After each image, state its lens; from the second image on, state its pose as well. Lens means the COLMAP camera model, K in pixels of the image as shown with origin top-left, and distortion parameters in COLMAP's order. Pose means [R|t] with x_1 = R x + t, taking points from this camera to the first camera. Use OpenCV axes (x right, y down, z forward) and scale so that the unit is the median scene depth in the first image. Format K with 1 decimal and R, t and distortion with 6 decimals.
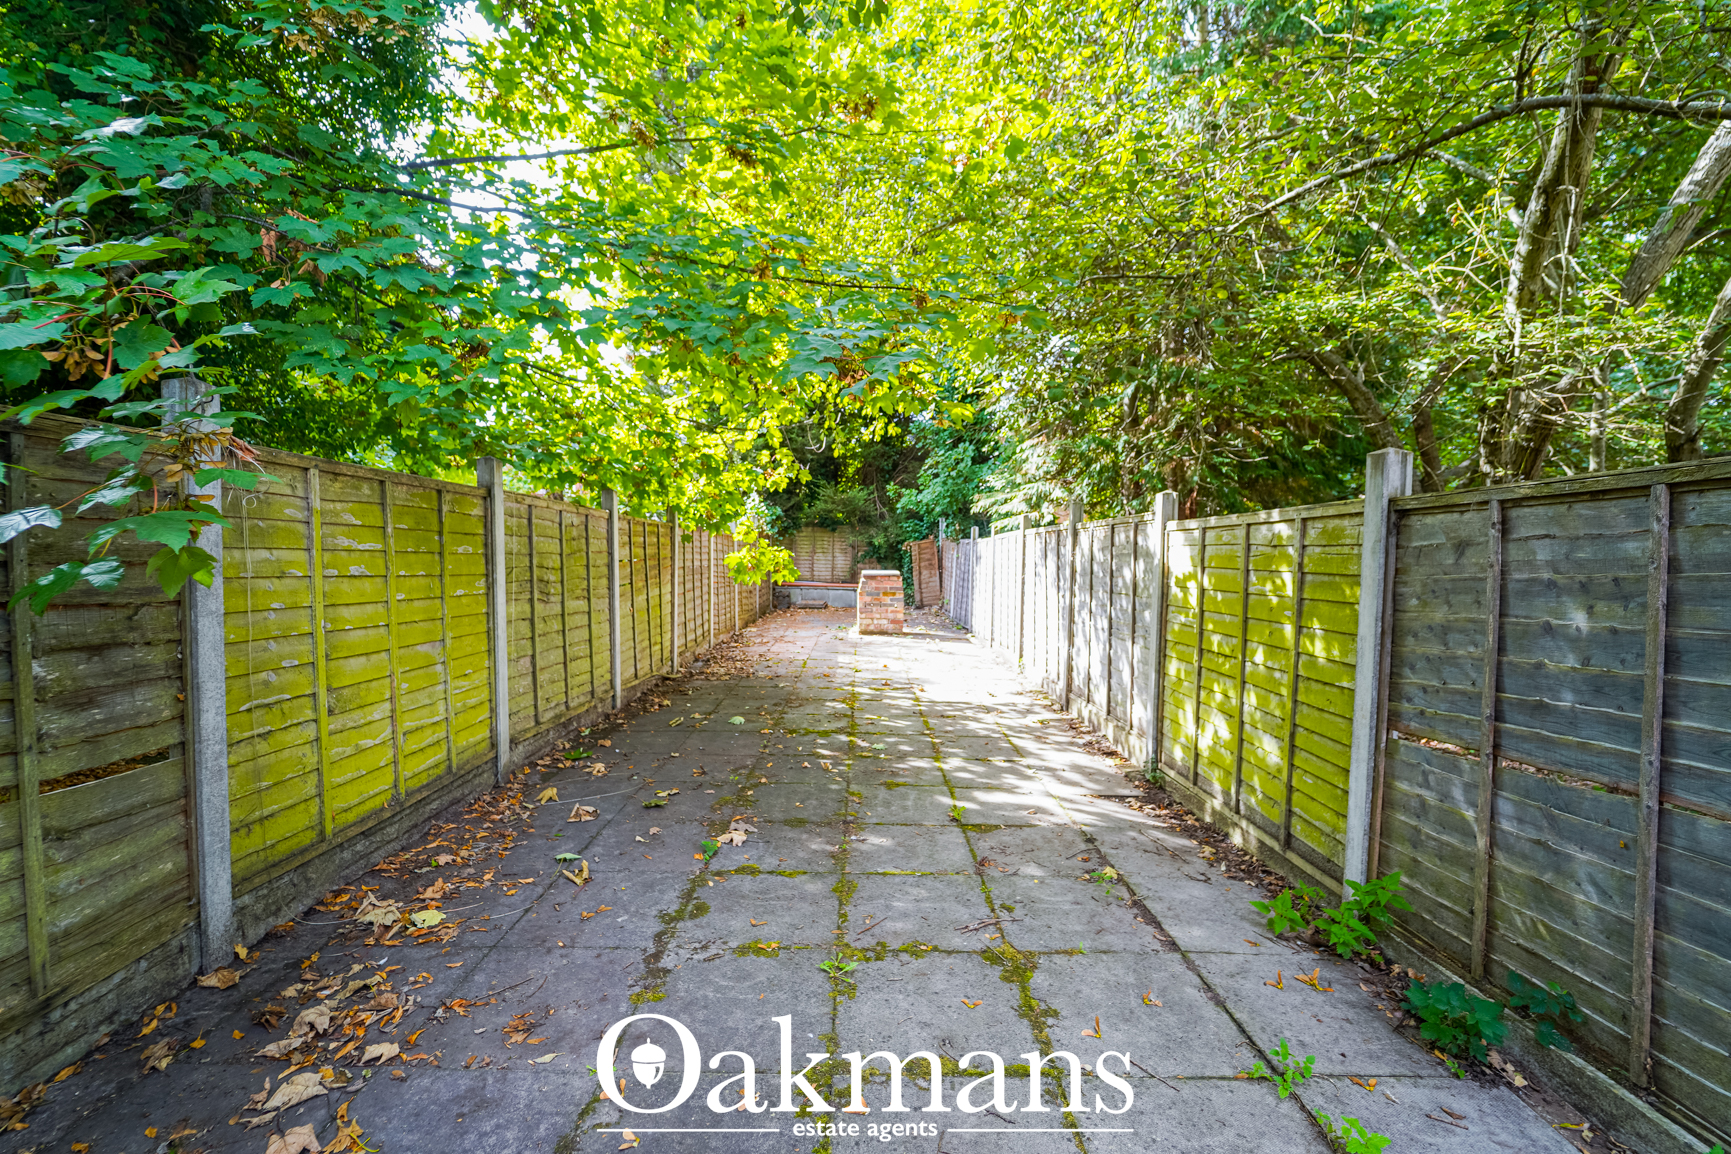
lens RADIAL K [[717.4, 0, 867.5], [0, 717.4, 578.8], [0, 0, 1]] dist [-0.020651, -0.000218]
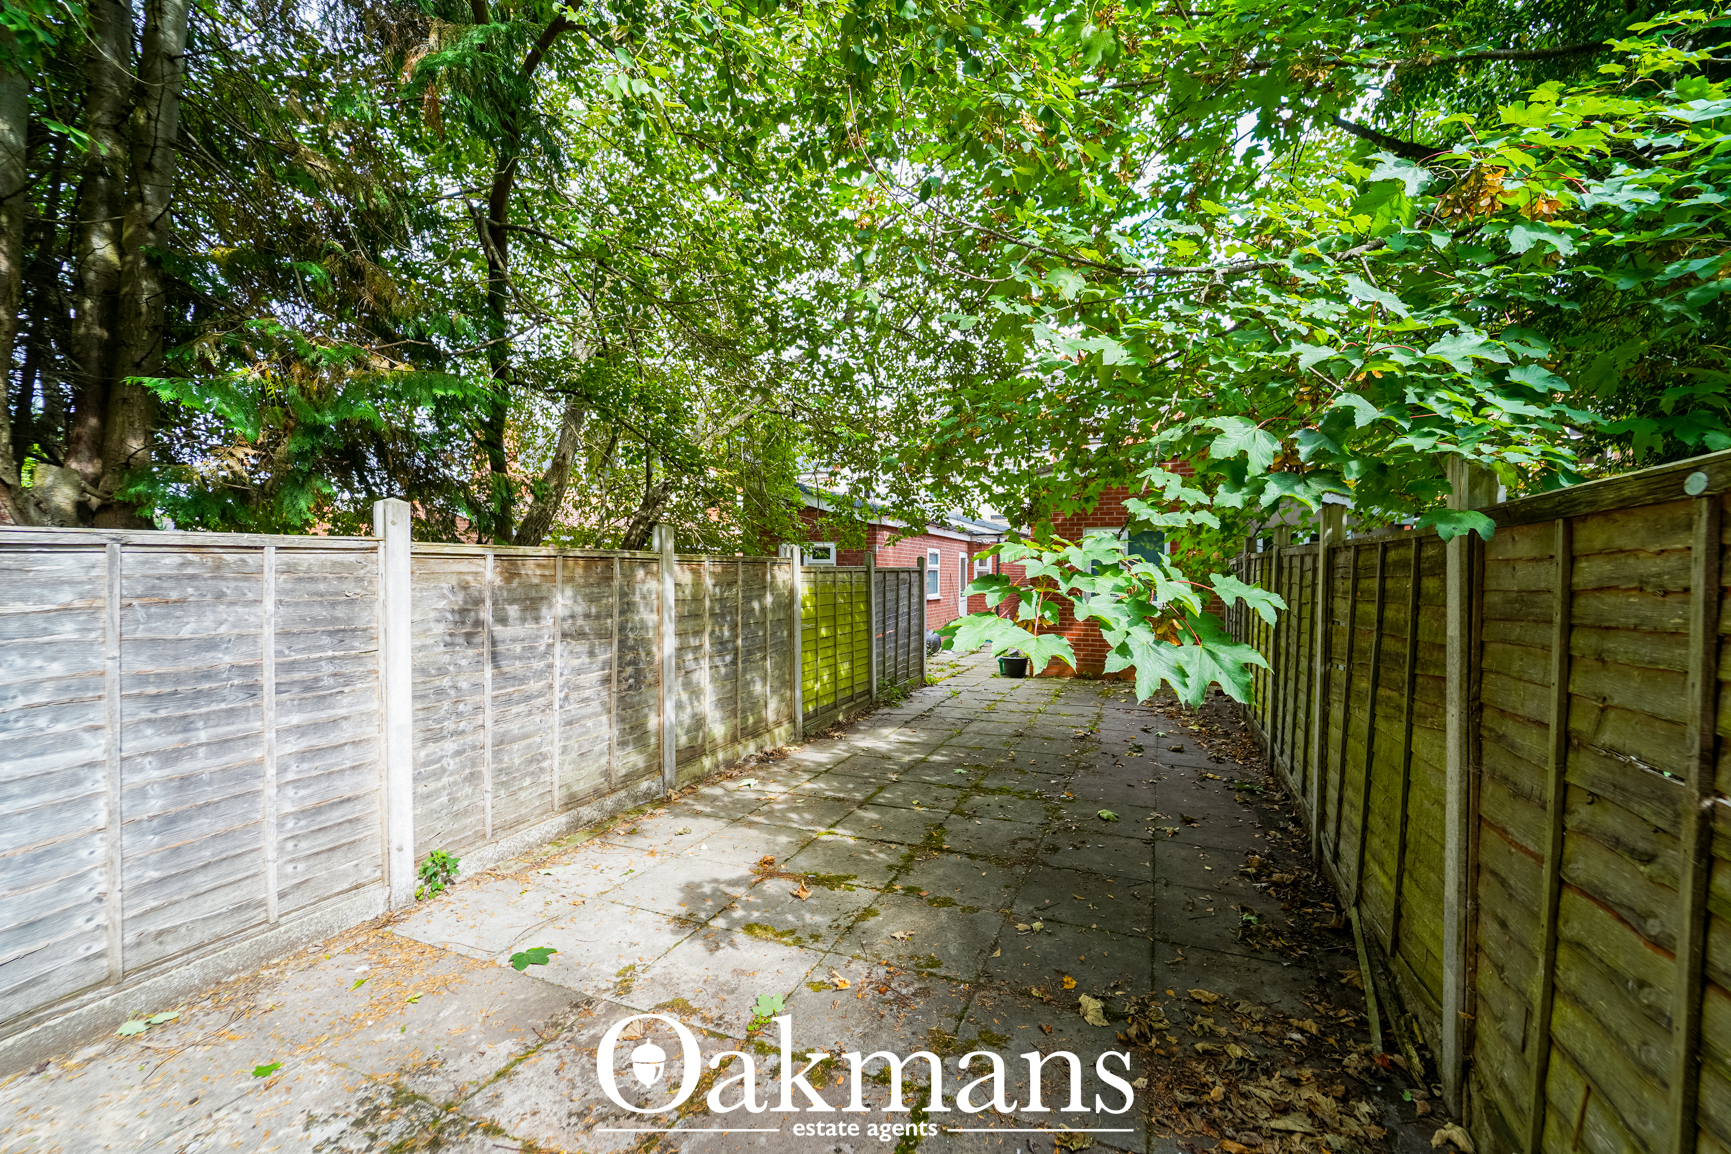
lens RADIAL K [[717.4, 0, 862.3], [0, 717.4, 581.4], [0, 0, 1]] dist [-0.020651, -0.000218]
pose [[-0.919546, -0.017380, 0.392597, -0.379403], [-0.002295, 0.999242, 0.038859, -0.130583], [-0.392975, 0.034832, -0.918889, 2.869349]]
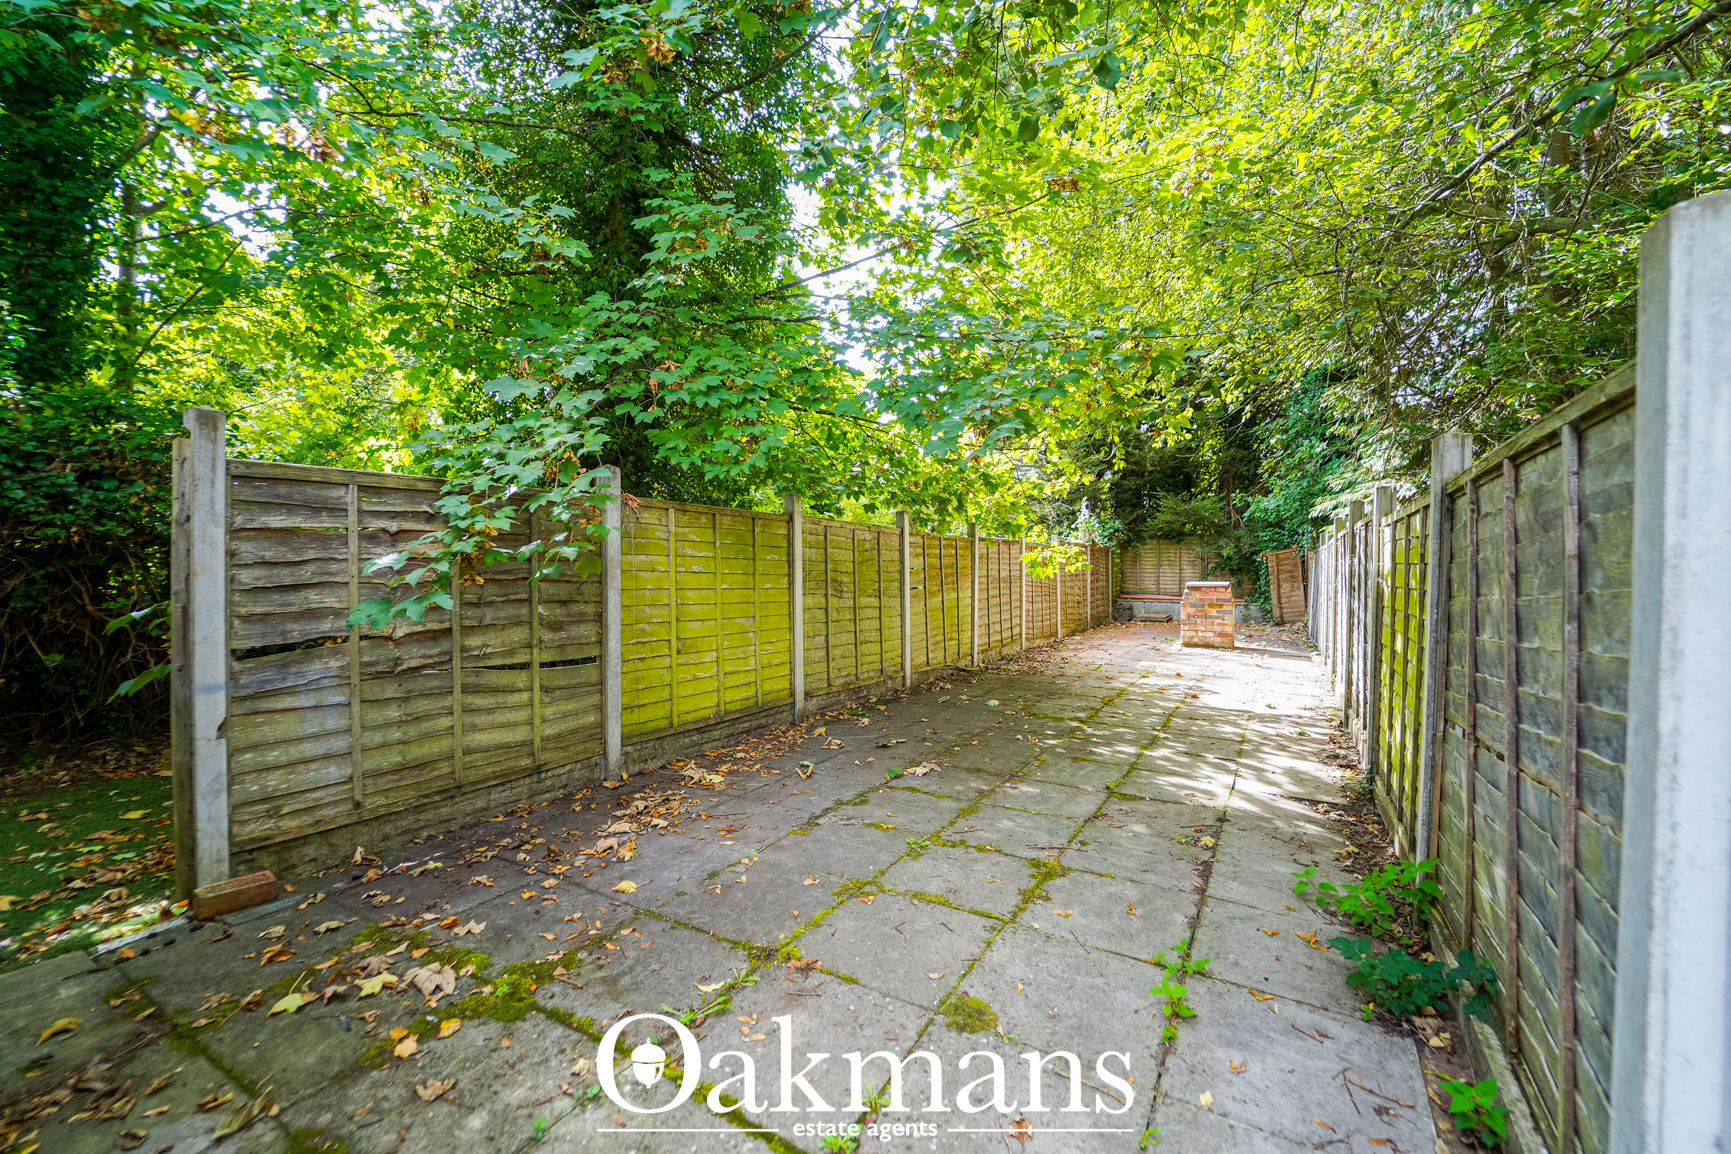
lens RADIAL K [[717.4, 0, 874.5], [0, 717.4, 579.5], [0, 0, 1]] dist [-0.020651, -0.000218]
pose [[0.859720, -0.001032, -0.510765, 0.392144], [-0.011248, 0.999717, -0.020953, 0.034868], [0.510642, 0.023759, 0.859465, -0.176189]]
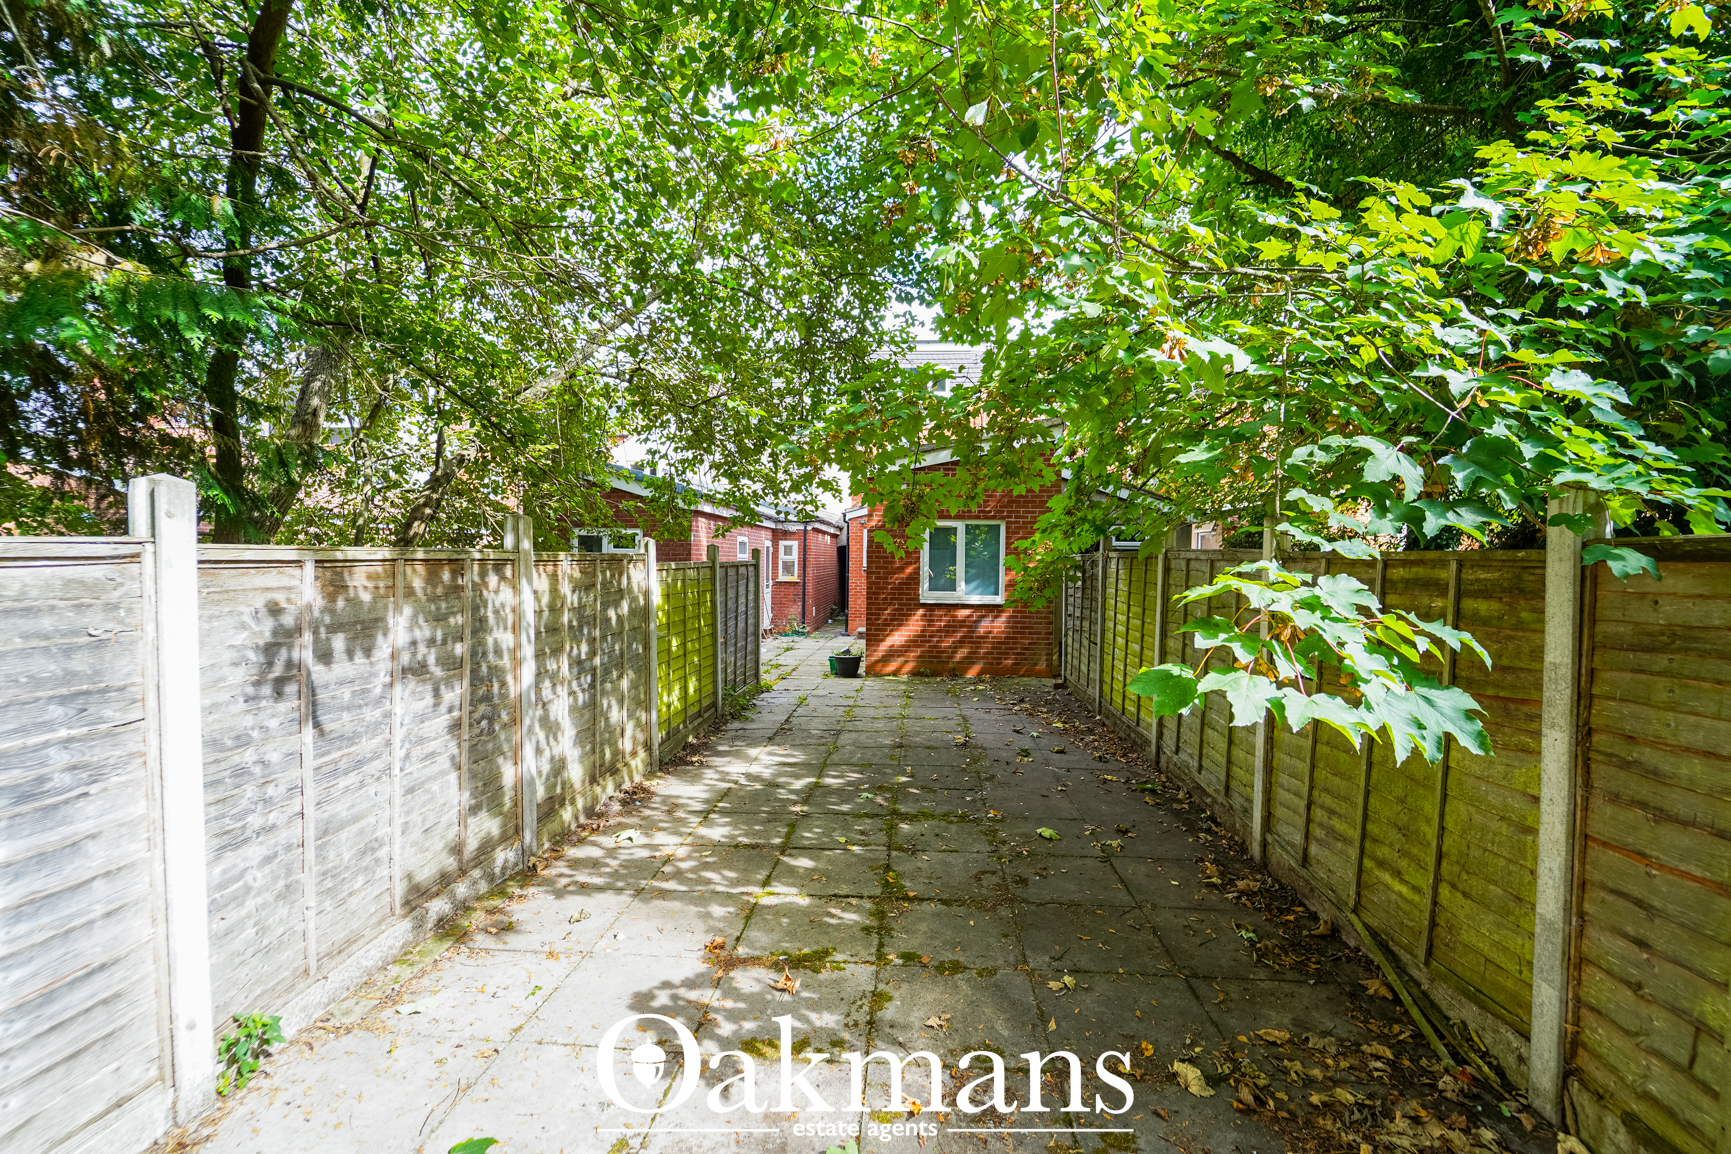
lens RADIAL K [[755.9, 0, 869.0], [0, 755.9, 578.1], [0, 0, 1]] dist [-0.018807, -0.001351]
pose [[-0.996714, -0.020337, 0.078408, -0.089518], [-0.016446, 0.998616, 0.049957, -0.156607], [-0.079315, 0.048503, -0.995669, 2.820846]]
